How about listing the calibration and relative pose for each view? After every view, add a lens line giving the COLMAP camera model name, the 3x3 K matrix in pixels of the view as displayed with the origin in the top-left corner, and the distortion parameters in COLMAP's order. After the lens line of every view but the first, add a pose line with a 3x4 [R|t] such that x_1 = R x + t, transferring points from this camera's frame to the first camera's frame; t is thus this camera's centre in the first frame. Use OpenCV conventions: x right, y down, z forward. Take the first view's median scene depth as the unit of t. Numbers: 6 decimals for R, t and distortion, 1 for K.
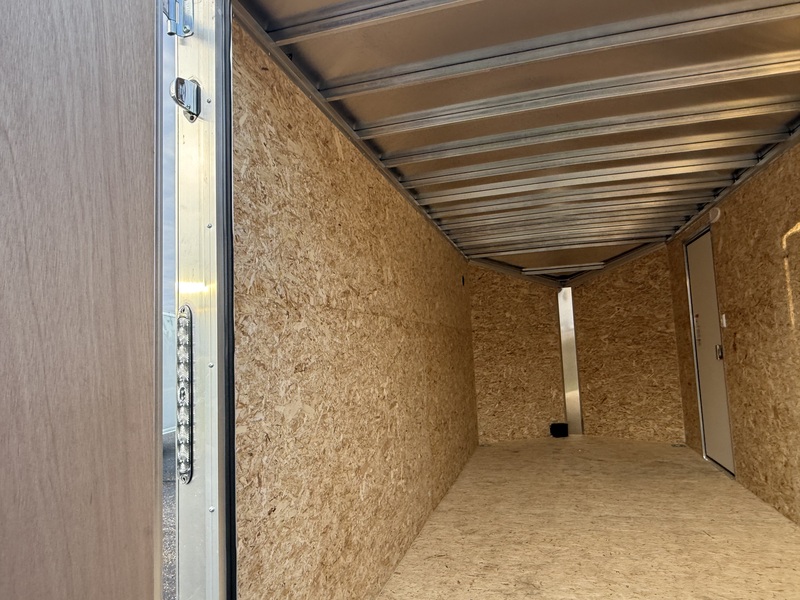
lens RADIAL K [[533.6, 0, 400.0], [0, 533.6, 300.0], [0, 0, 1]] dist [-0.001727, 0.002138]
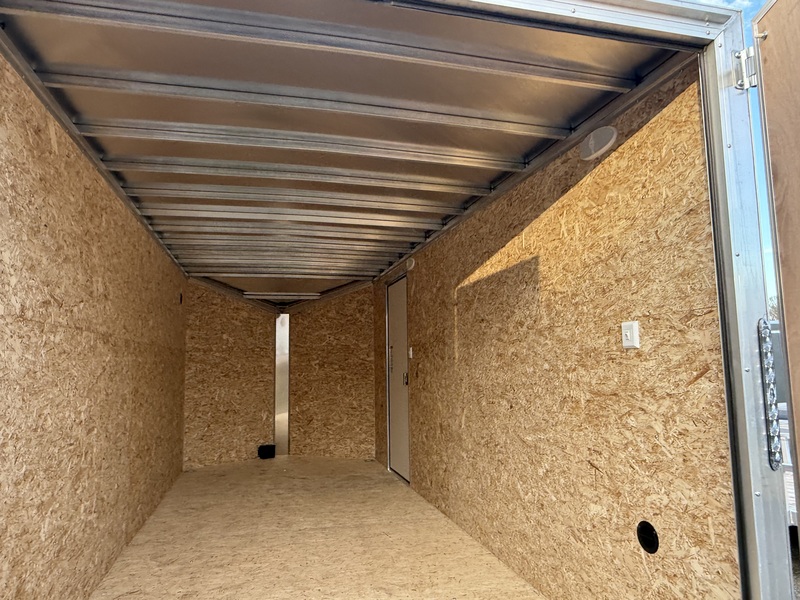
lens RADIAL K [[533.0, 0, 390.8], [0, 533.0, 305.4], [0, 0, 1]] dist [0.000453, -0.000191]
pose [[0.873006, 0.086566, 0.479966, -0.016520], [-0.071023, 0.996196, -0.050489, -0.003387], [-0.482511, 0.009988, 0.875833, -0.028858]]
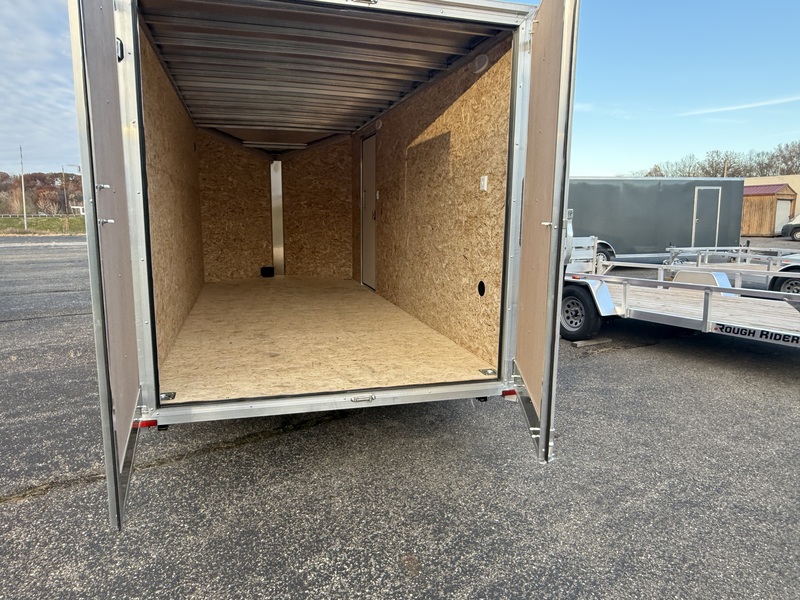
lens RADIAL K [[533.5, 0, 397.3], [0, 533.5, 303.5], [0, 0, 1]] dist [0.003159, 0.001149]
pose [[0.852440, -0.033869, 0.521727, -0.197871], [-0.096967, 0.970345, 0.221424, -0.005772], [-0.513754, -0.239342, 0.823876, -0.449614]]
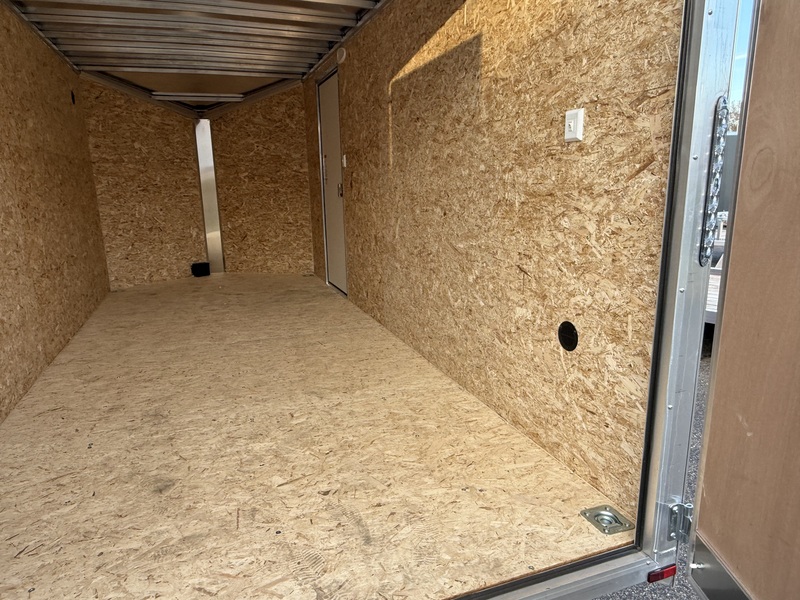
lens RADIAL K [[532.4, 0, 398.4], [0, 532.4, 302.6], [0, 0, 1]] dist [-0.000138, 0.000480]
pose [[0.813097, -0.102680, 0.573001, 0.039088], [-0.069172, 0.960305, 0.270241, 0.015988], [-0.578004, -0.259368, 0.773718, 0.007734]]
